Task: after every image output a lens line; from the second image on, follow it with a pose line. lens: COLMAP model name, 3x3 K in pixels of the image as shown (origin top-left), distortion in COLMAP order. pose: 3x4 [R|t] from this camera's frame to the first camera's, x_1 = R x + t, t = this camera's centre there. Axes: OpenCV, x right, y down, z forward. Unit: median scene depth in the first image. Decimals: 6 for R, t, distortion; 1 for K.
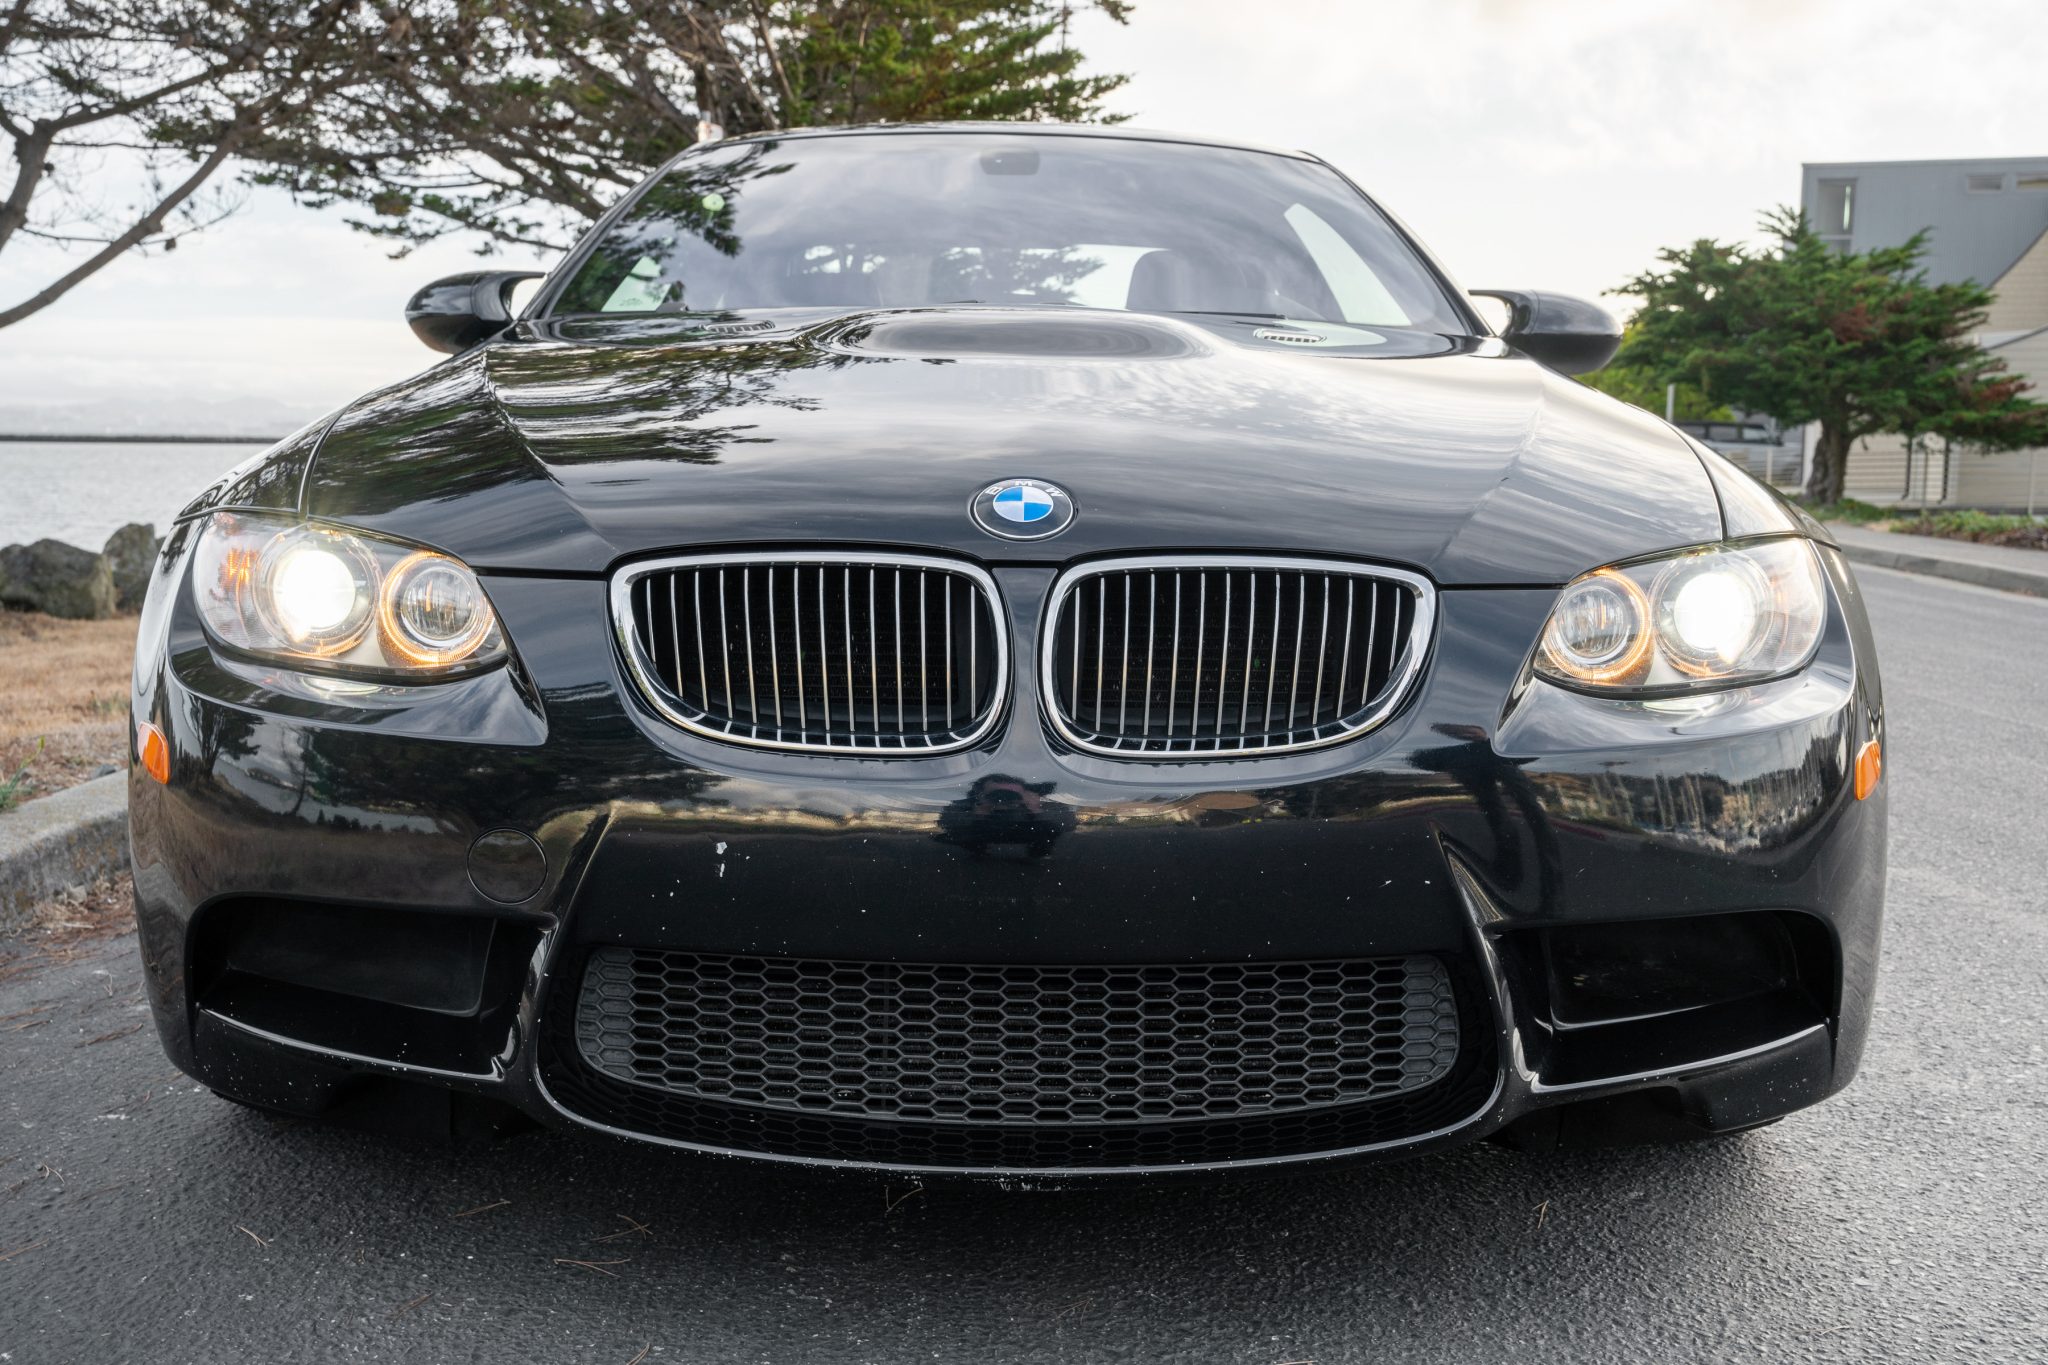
lens RADIAL K [[1427.2, 0, 1024.0], [0, 1427.2, 682.5], [0, 0, 1]] dist [0.000141, -0.001578]
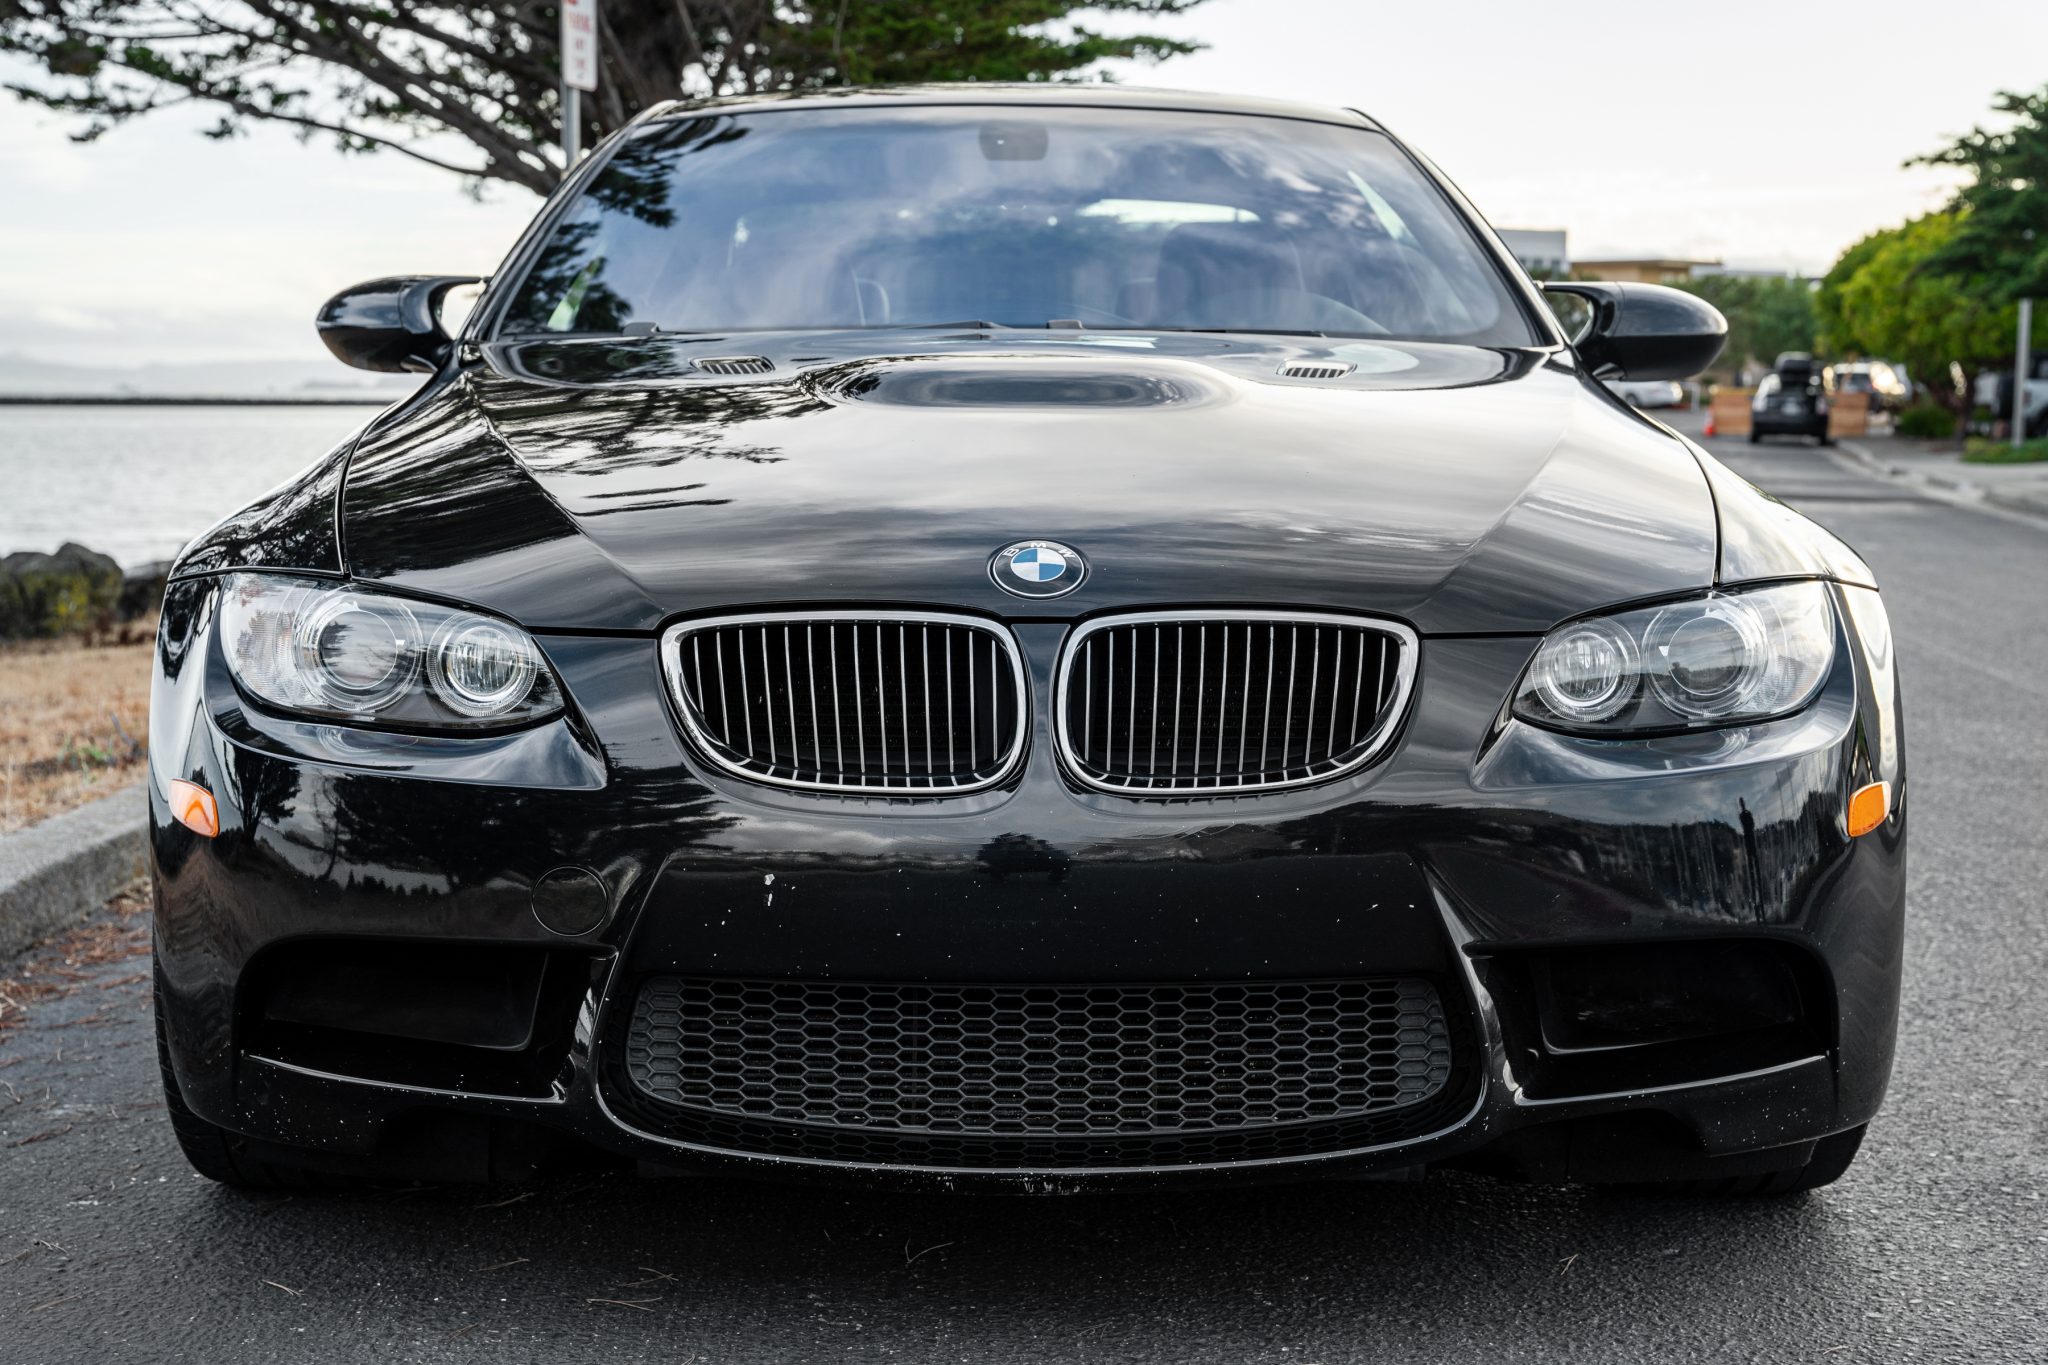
lens RADIAL K [[994.3, 0, 1024.0], [0, 994.3, 682.5], [0, 0, 1]] dist [-0.000952, 0.000054]
pose [[0.999734, -0.010465, -0.020536, 0.003350], [0.009810, 0.999448, -0.031739, -0.011417], [0.020857, 0.031529, 0.999285, 0.255382]]
